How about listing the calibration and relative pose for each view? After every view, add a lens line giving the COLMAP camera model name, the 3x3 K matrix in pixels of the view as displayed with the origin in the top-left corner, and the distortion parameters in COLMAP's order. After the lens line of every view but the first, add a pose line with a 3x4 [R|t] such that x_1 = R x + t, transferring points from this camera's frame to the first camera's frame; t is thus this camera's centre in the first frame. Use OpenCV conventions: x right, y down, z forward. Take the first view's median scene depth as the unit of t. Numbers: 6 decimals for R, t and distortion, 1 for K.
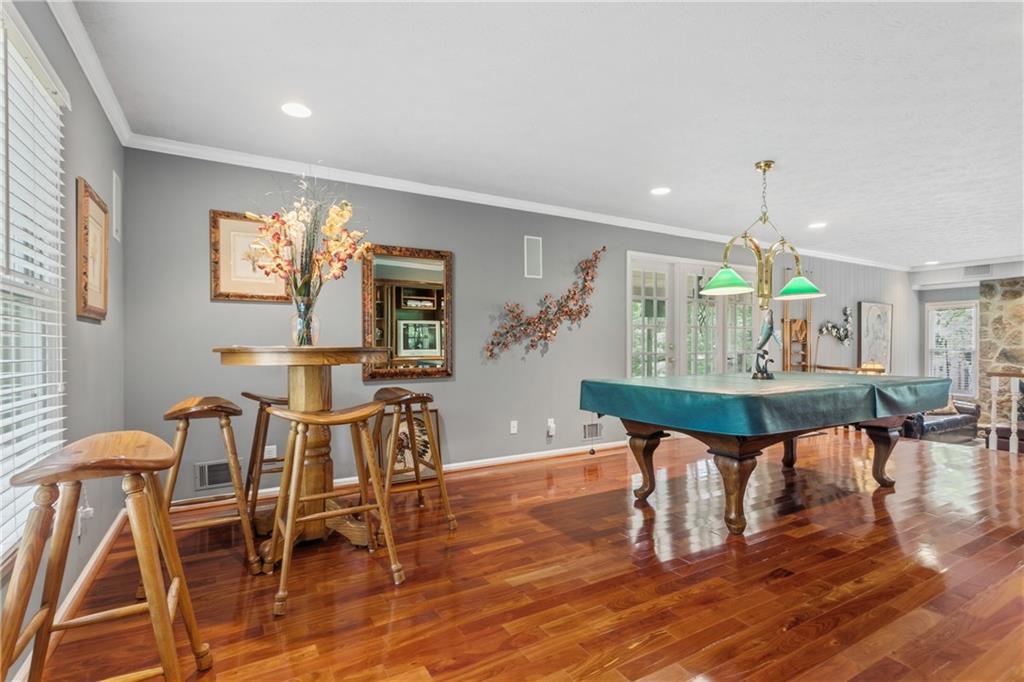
lens RADIAL K [[492.0, 0, 514.5], [0, 492.0, 343.4], [0, 0, 1]] dist [-0.001065, 0.006019]
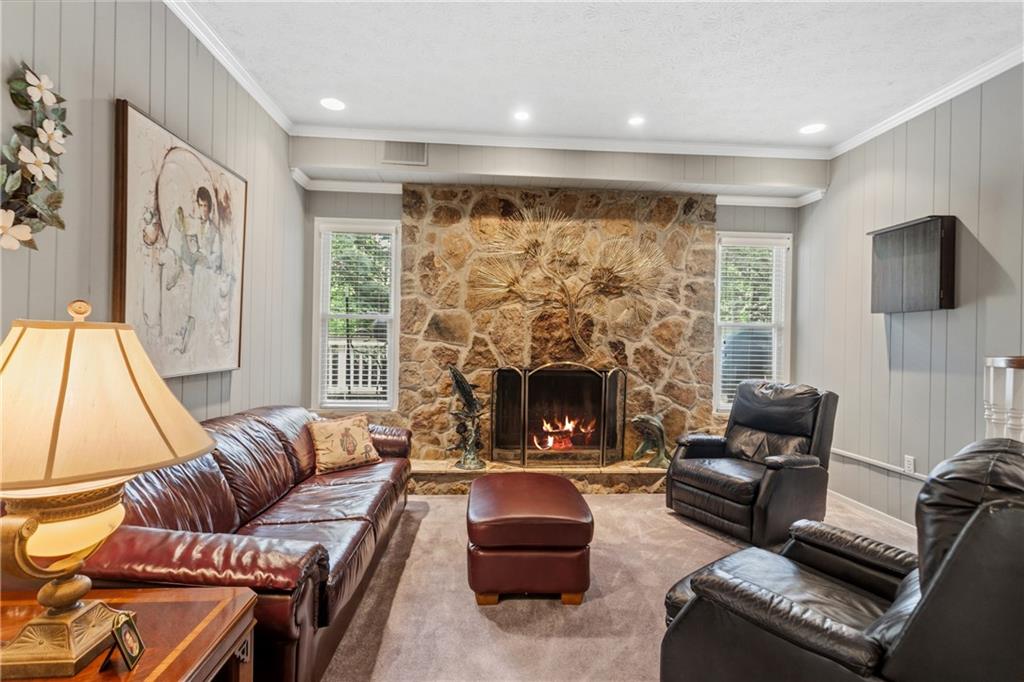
lens RADIAL K [[492.0, 0, 513.7], [0, 492.0, 339.3], [0, 0, 1]] dist [-0.001065, 0.006019]
pose [[0.439976, 0.006148, 0.897989, 0.543714], [-0.017348, 0.999848, 0.001654, 0.034409], [-0.897842, -0.016306, 0.440015, 0.681122]]
